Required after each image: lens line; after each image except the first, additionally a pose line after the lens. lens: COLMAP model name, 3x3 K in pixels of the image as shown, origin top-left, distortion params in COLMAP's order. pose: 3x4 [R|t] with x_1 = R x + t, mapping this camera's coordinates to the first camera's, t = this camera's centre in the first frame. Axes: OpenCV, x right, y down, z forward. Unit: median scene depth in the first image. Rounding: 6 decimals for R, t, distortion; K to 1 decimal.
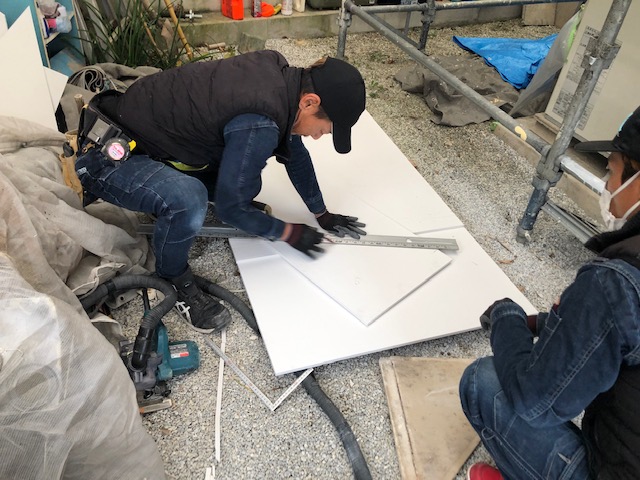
lens RADIAL K [[526.3, 0, 320.0], [0, 526.3, 240.0], [0, 0, 1]] dist [0.001445, 0.004147]
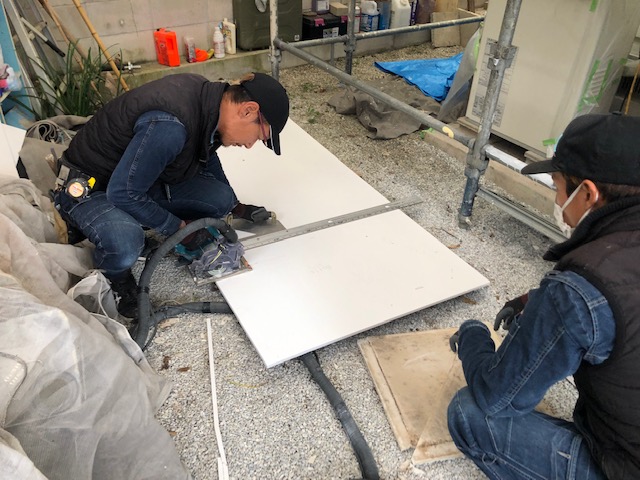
lens RADIAL K [[526.3, 0, 320.0], [0, 526.3, 240.0], [0, 0, 1]] dist [0.001445, 0.004147]
pose [[0.985353, -0.135039, 0.104134, -0.039016], [0.142419, 0.987537, -0.066995, 0.060677], [-0.093789, 0.080844, 0.992304, -0.080373]]
